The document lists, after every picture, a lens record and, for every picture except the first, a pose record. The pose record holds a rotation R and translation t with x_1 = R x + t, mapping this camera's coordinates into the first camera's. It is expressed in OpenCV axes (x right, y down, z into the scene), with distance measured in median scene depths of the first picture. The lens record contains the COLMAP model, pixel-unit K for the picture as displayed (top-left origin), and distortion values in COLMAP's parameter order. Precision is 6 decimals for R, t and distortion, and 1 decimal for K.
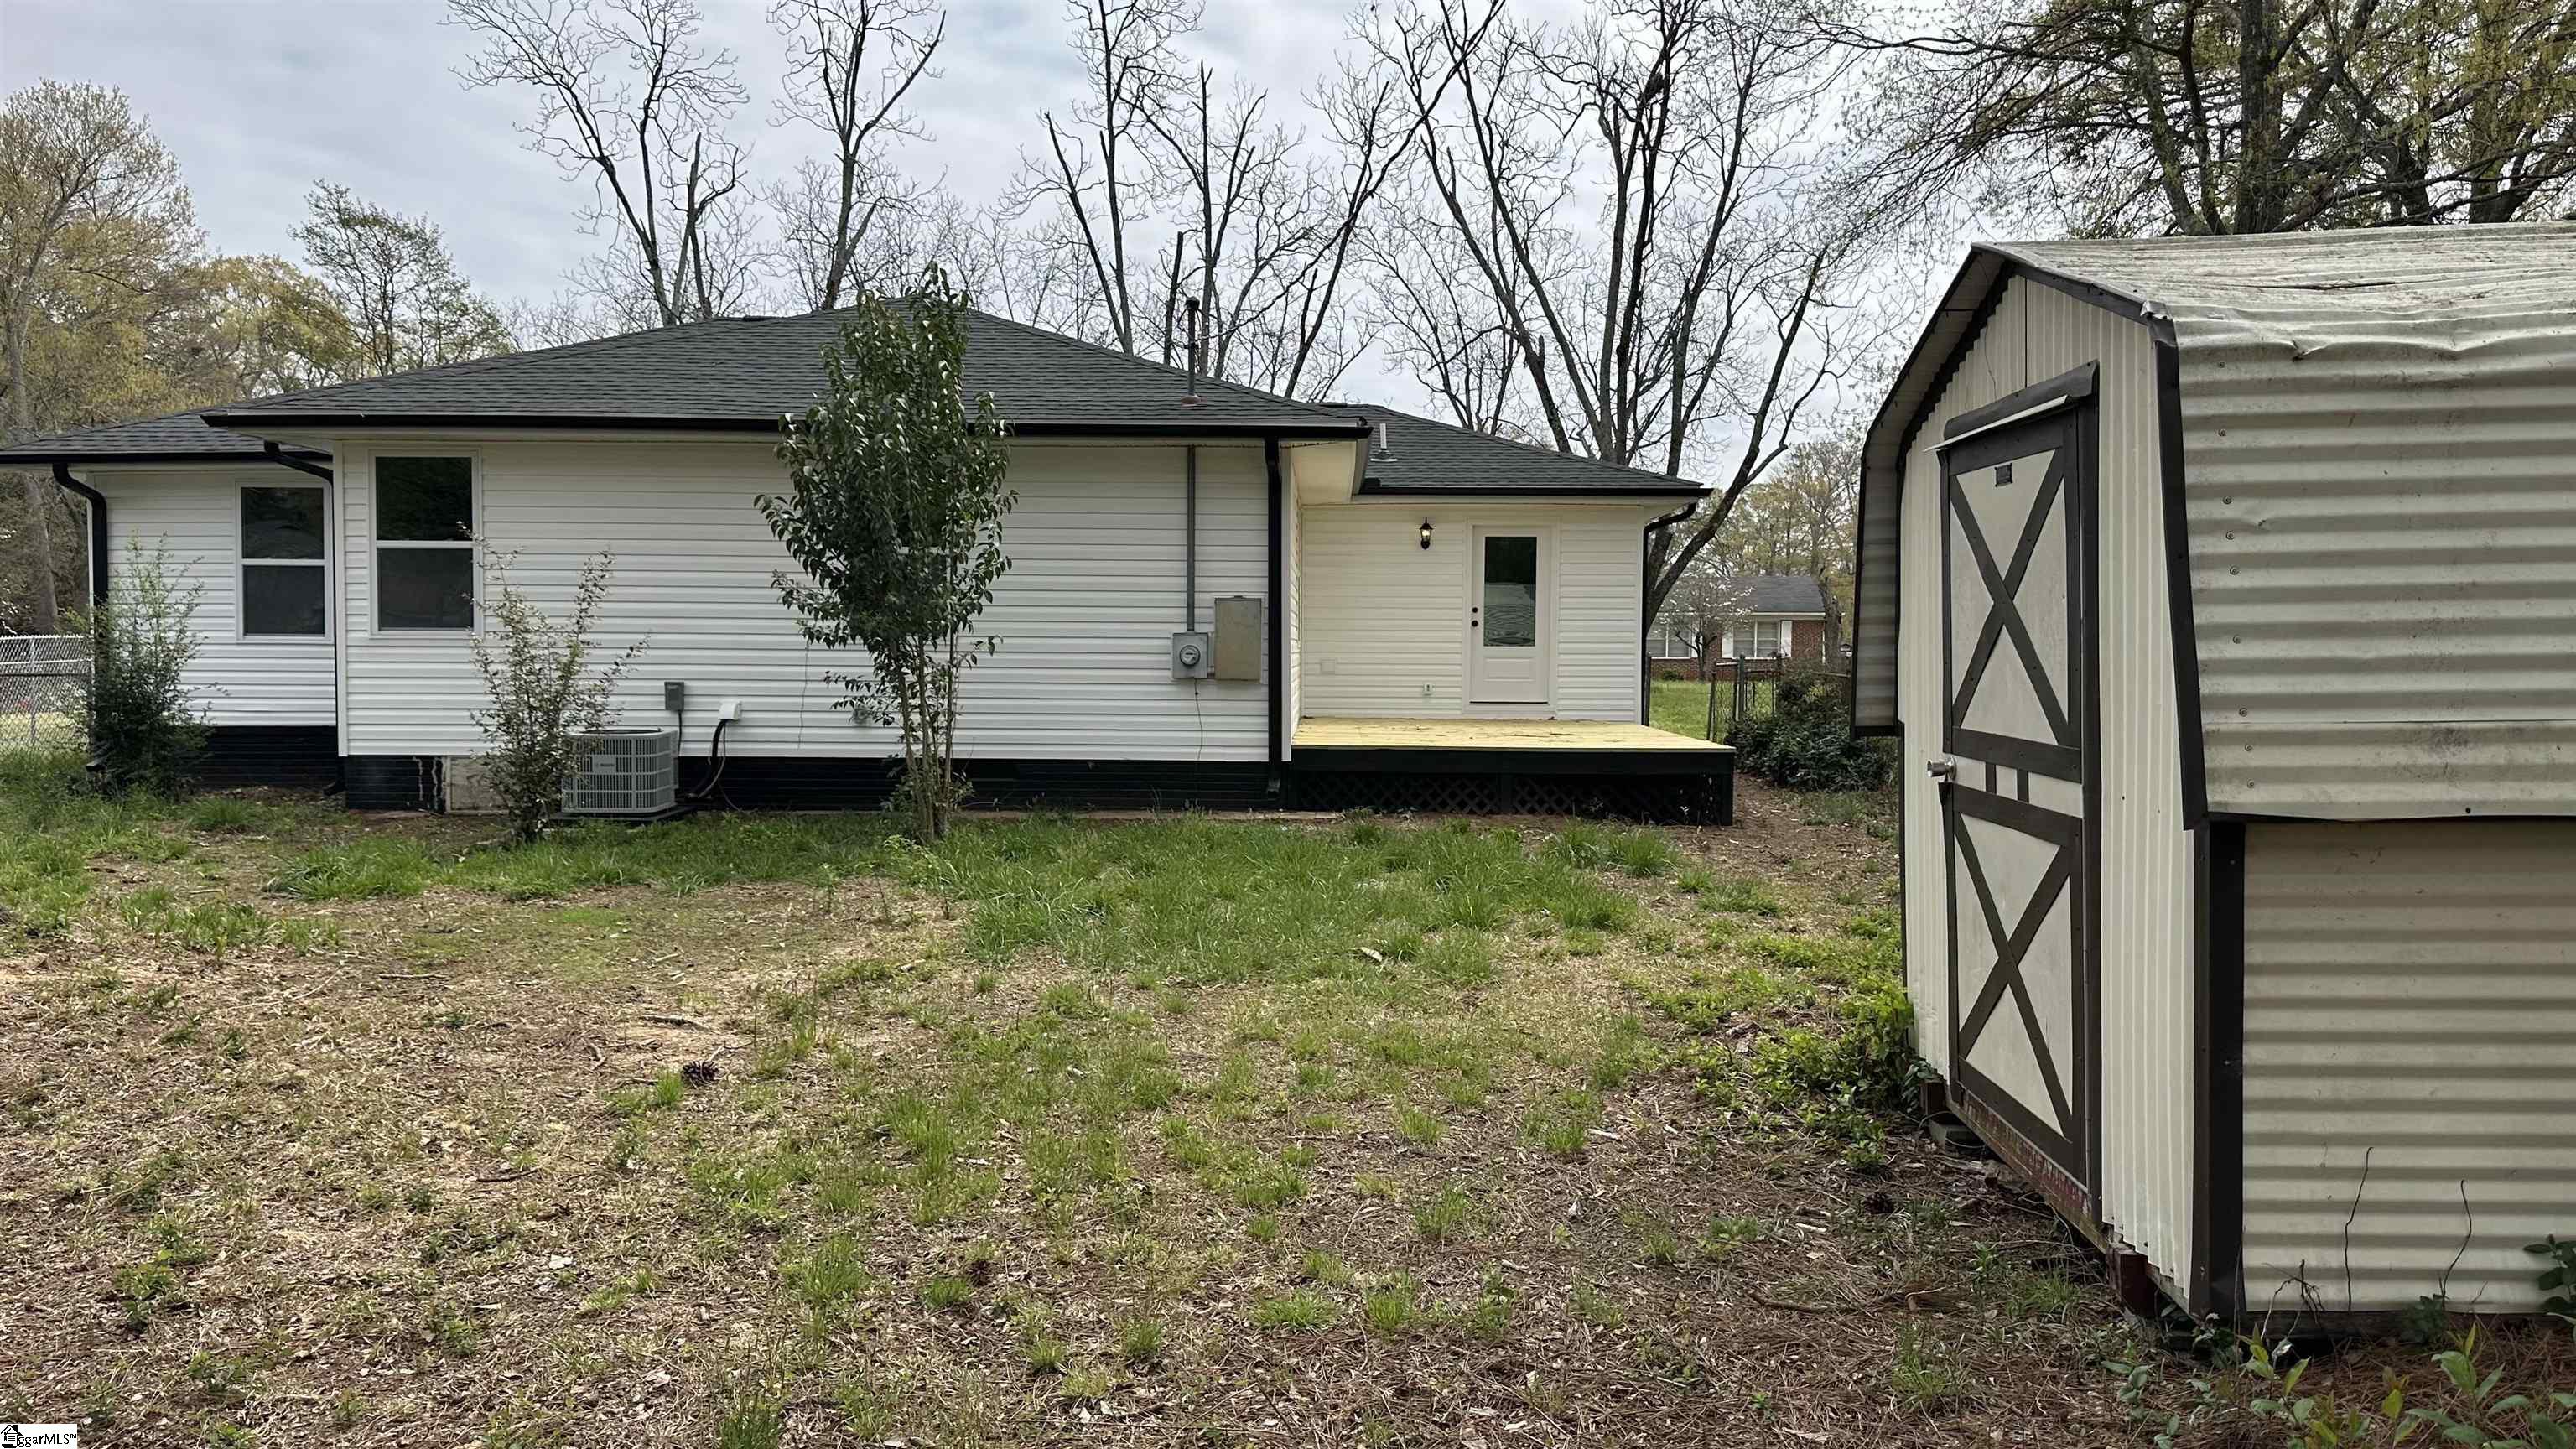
lens RADIAL K [[1826.3, 0, 1288.0], [0, 1826.3, 724.5], [0, 0, 1]] dist [0.090182, -0.146225]
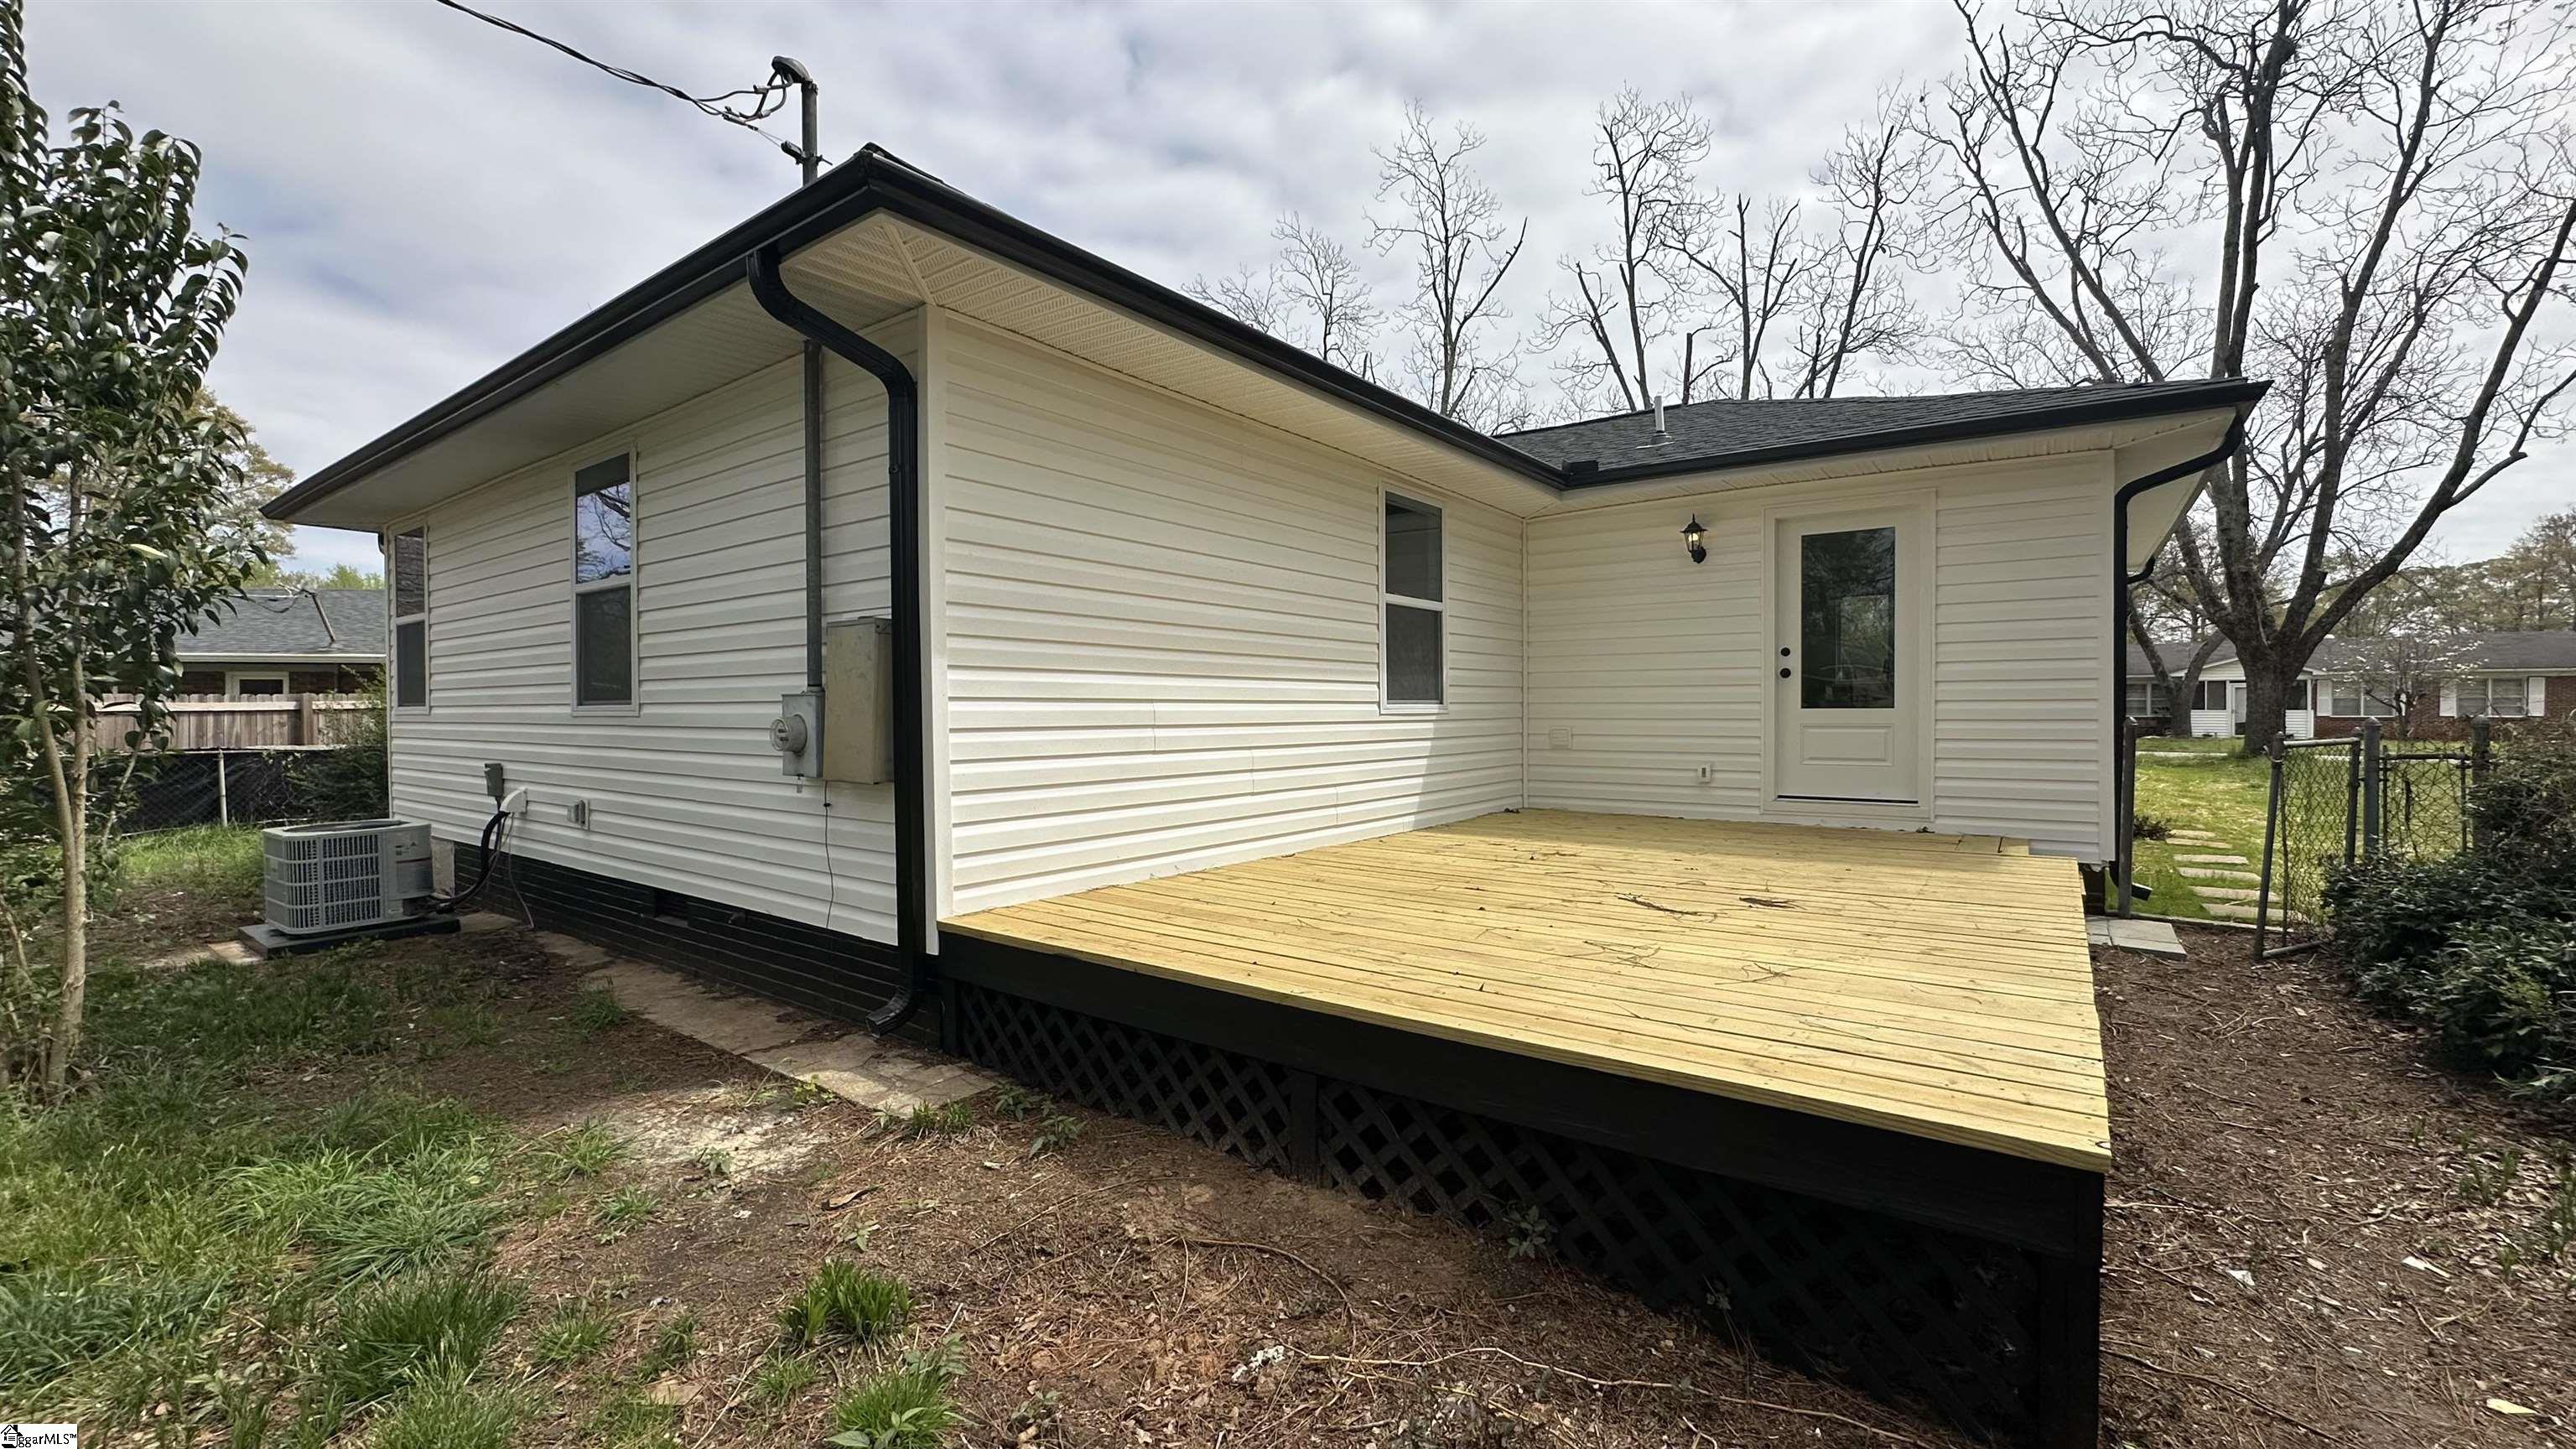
lens RADIAL K [[1037.9, 0, 1288.0], [0, 1037.9, 724.5], [0, 0, 1]] dist [-0.003947, -0.000421]
pose [[0.815344, -0.005519, -0.578950, 0.101182], [-0.013304, 0.999512, -0.028265, -0.014725], [0.578823, 0.030749, 0.814873, 0.361713]]
